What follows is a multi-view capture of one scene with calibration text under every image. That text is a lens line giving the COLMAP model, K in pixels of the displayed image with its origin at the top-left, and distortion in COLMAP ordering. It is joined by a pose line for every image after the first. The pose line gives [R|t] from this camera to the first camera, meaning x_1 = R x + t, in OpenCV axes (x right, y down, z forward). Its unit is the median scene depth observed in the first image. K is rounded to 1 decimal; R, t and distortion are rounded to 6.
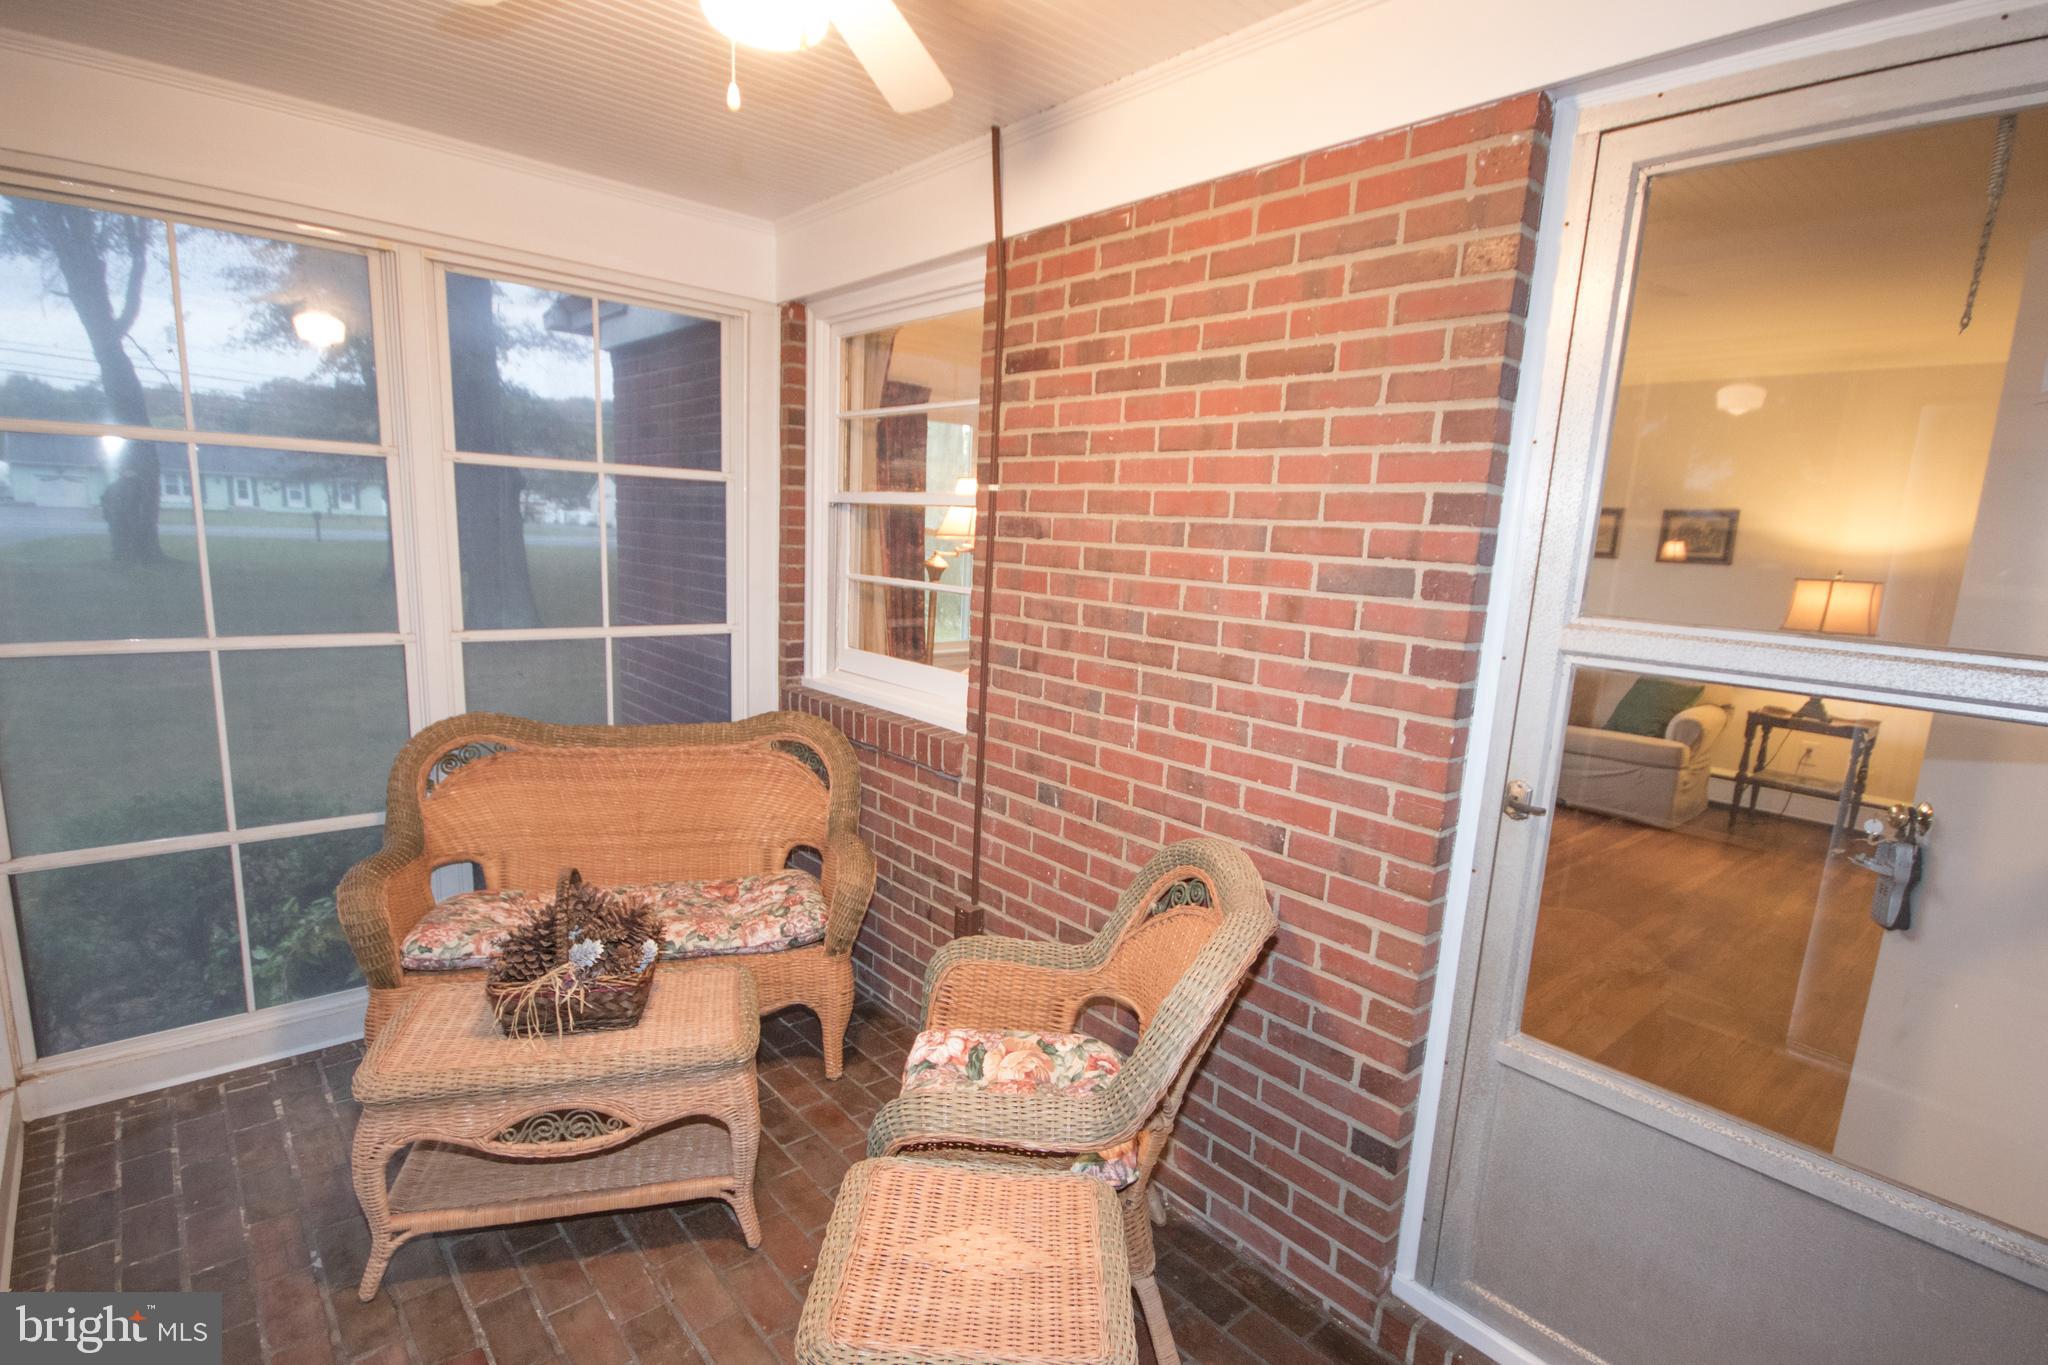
lens RADIAL K [[1008.5, 0, 1053.0], [0, 1008.5, 719.8], [0, 0, 1]] dist [0.002922, 0.000070]
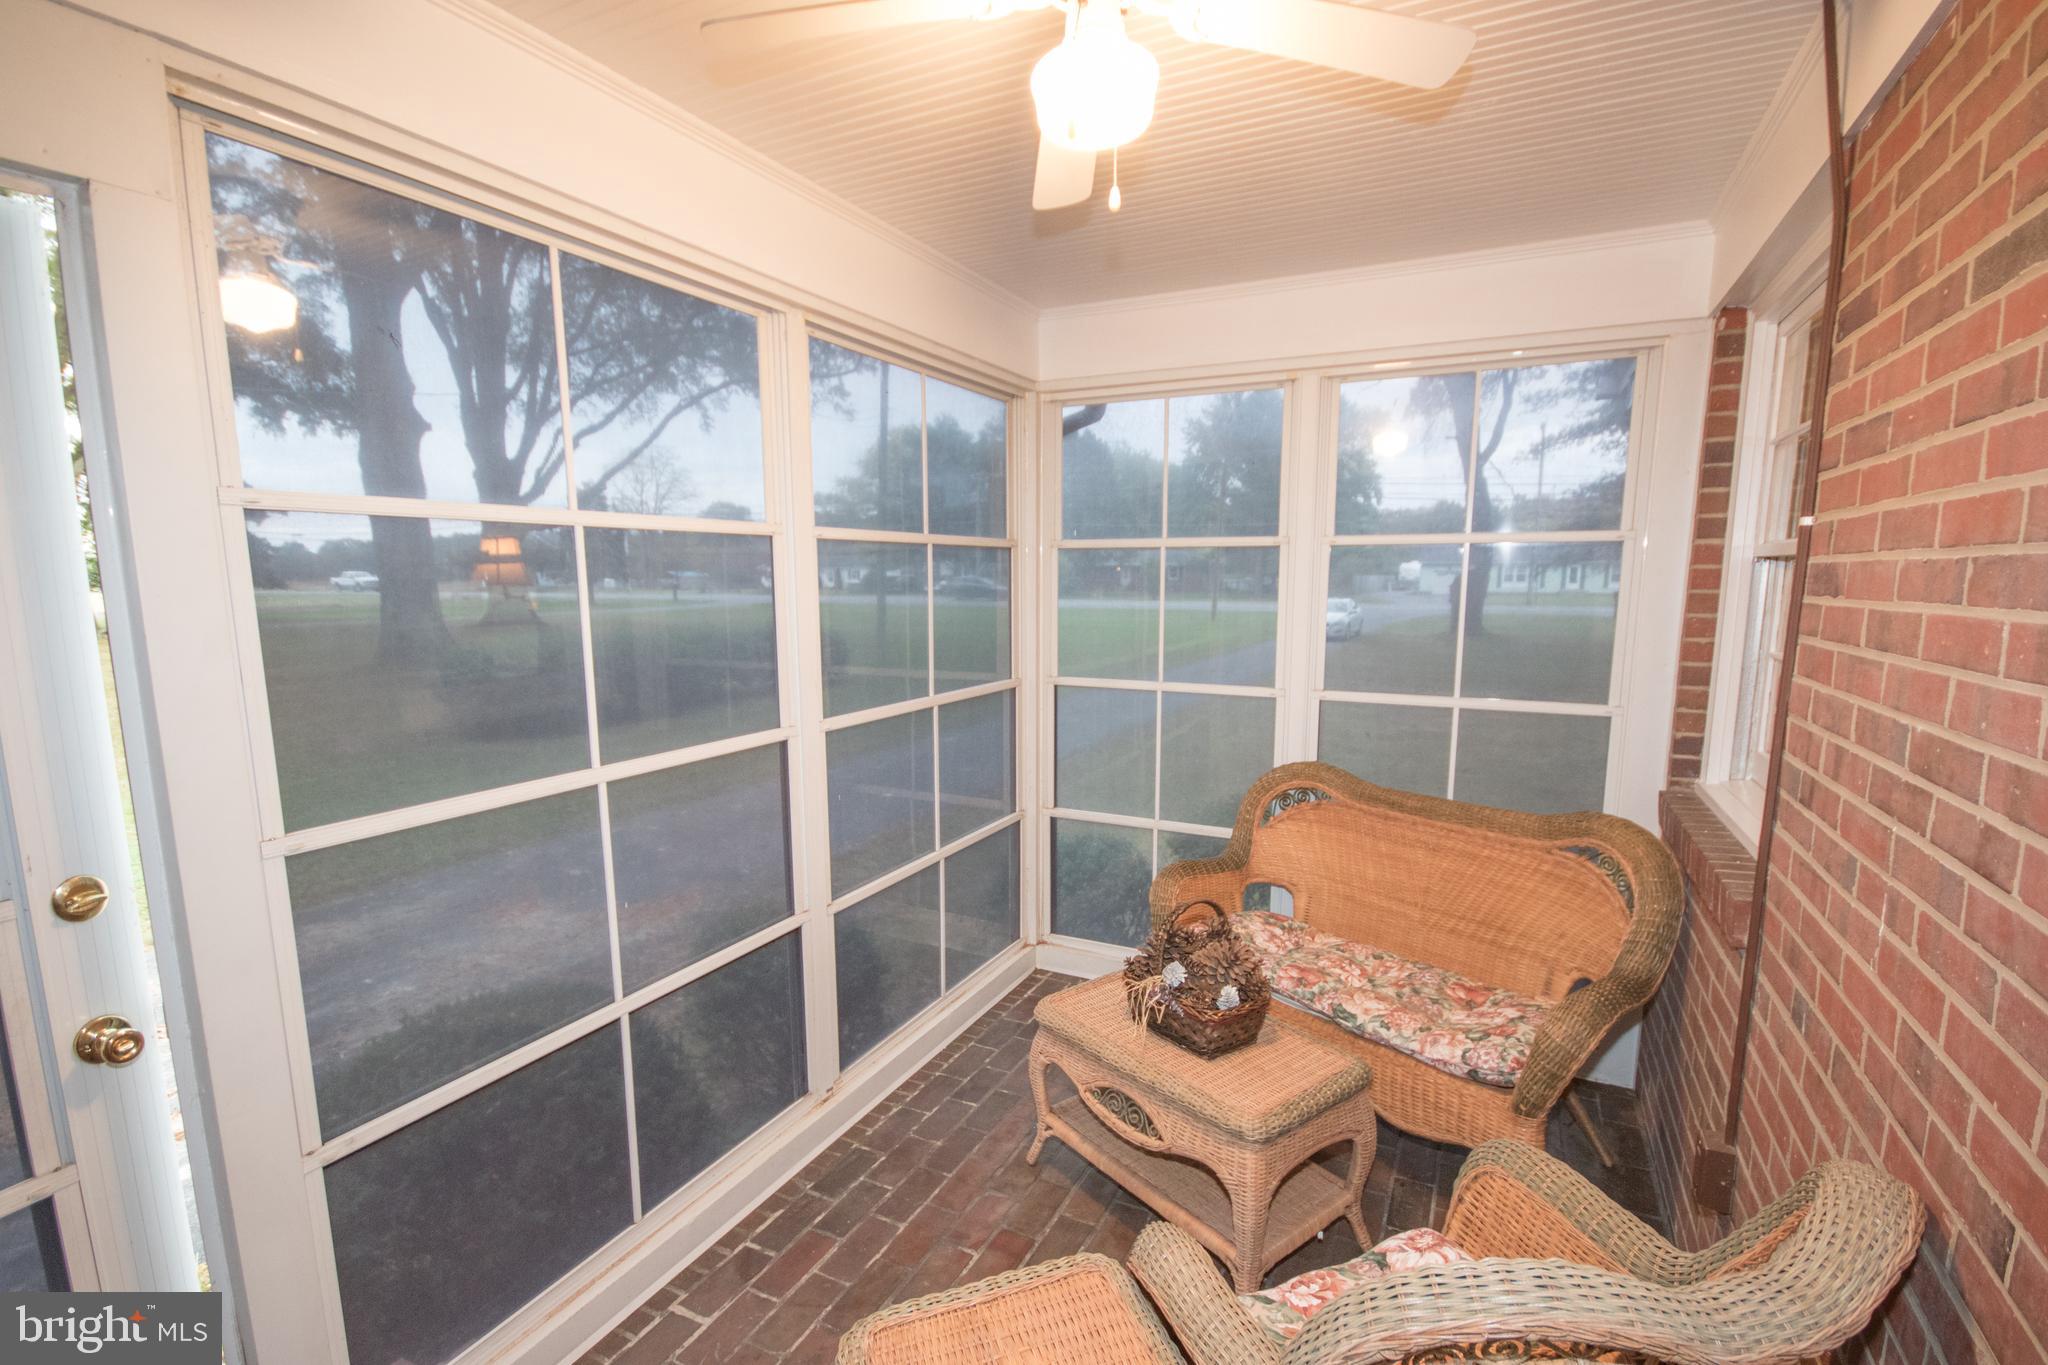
lens RADIAL K [[957.2, 0, 1013.7], [0, 957.2, 720.8], [0, 0, 1]] dist [-0.001246, -0.001554]
pose [[0.356250, 0.094264, -0.929624, 0.327127], [-0.157501, 0.986721, 0.039696, -0.045032], [0.921021, 0.132274, 0.366366, 0.306527]]
